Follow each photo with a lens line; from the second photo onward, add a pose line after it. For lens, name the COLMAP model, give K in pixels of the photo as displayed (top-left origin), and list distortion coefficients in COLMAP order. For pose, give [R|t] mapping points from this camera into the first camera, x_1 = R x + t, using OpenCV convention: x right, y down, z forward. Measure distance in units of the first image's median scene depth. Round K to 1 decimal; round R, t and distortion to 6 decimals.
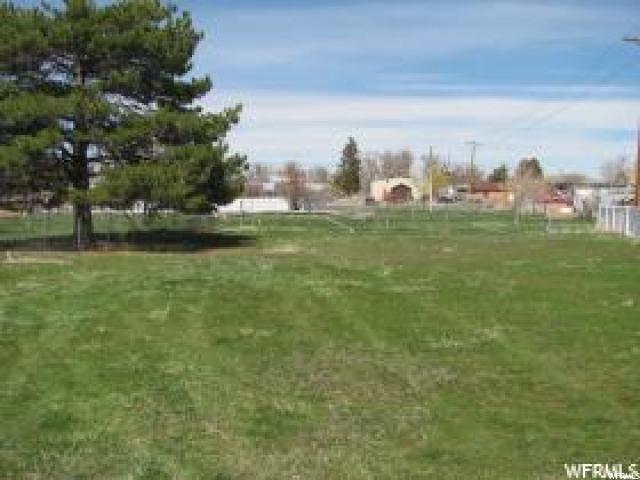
lens RADIAL K [[690.2, 0, 320.0], [0, 690.2, 240.0], [0, 0, 1]] dist [-0.246193, 0.460259]
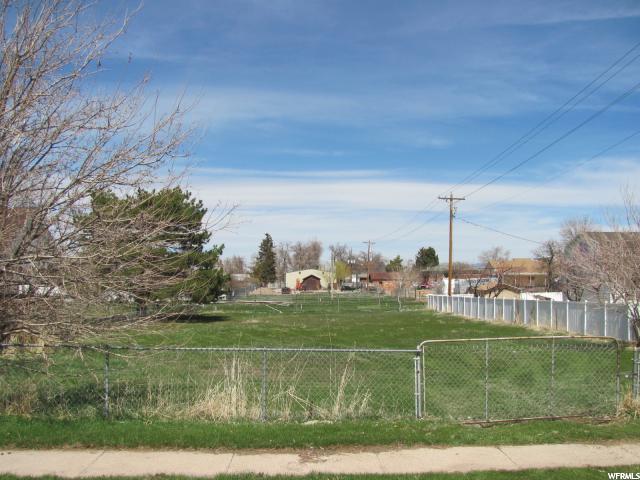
lens RADIAL K [[690.2, 0, 320.0], [0, 690.2, 240.0], [0, 0, 1]] dist [-0.246193, 0.460259]
pose [[0.991638, -0.002865, 0.129017, -0.026311], [0.018775, 0.992319, -0.122274, 0.006337], [-0.127676, 0.123674, 0.984075, -0.234790]]
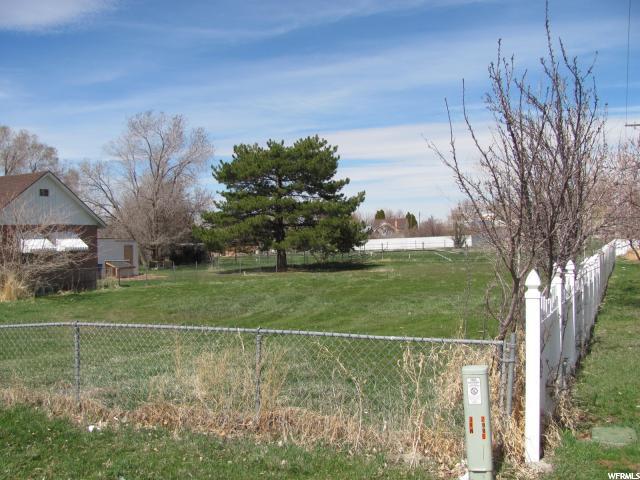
lens RADIAL K [[690.2, 0, 320.0], [0, 690.2, 240.0], [0, 0, 1]] dist [-0.246193, 0.460259]
pose [[0.945420, -0.036268, -0.323830, 0.094591], [0.019388, 0.998287, -0.055200, 0.007470], [0.325277, 0.045909, 0.944504, -0.198760]]
